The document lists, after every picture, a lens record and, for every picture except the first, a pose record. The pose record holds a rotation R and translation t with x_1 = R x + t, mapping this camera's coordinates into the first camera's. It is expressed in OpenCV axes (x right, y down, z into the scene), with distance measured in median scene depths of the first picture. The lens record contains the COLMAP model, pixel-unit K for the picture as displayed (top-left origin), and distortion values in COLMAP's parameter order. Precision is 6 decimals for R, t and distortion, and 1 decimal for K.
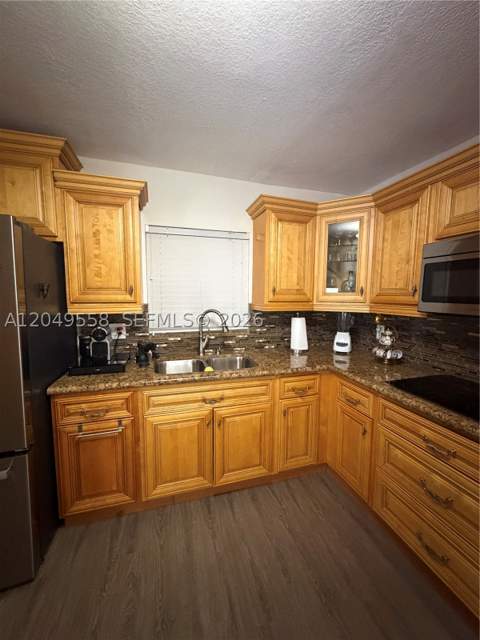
lens RADIAL K [[256.4, 0, 240.5], [0, 256.4, 318.1], [0, 0, 1]] dist [-0.000035, 0.000014]
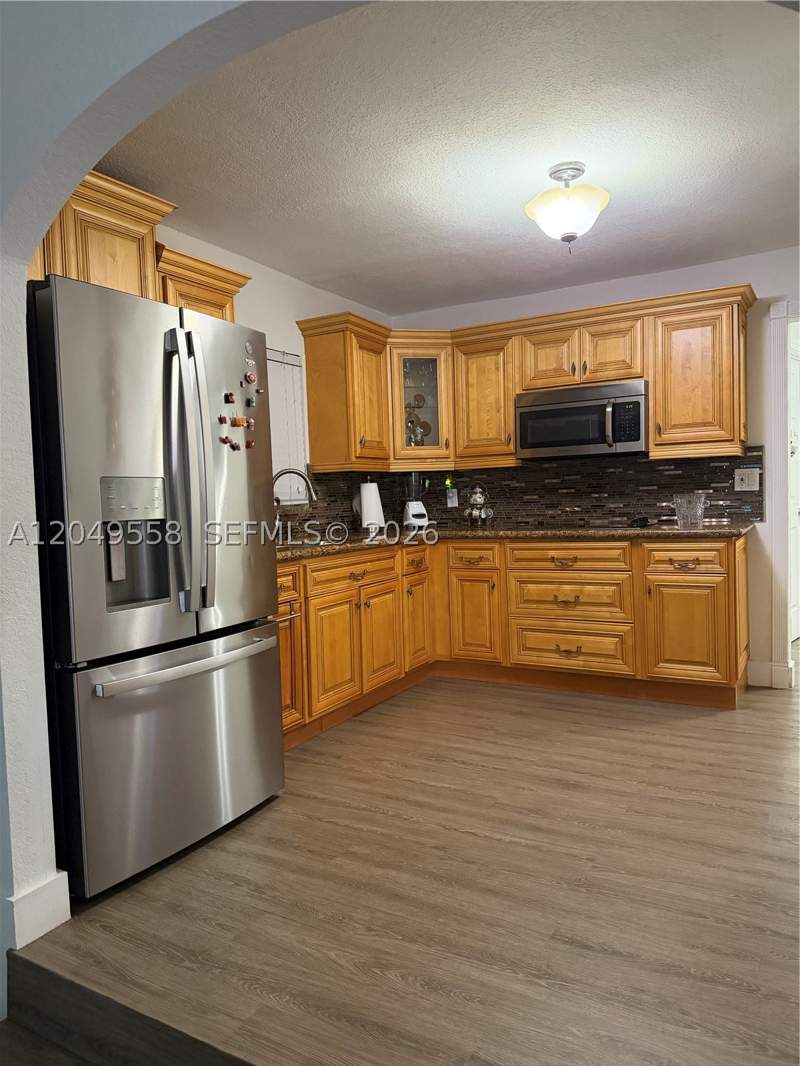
lens RADIAL K [[738.4, 0, 400.0], [0, 738.4, 533.0], [0, 0, 1]] dist [0.130182, -0.216499]
pose [[0.717517, -0.068521, 0.693162, -1.363110], [0.103363, 0.994606, -0.008675, 0.194747], [-0.688829, 0.077872, 0.720729, -0.623763]]
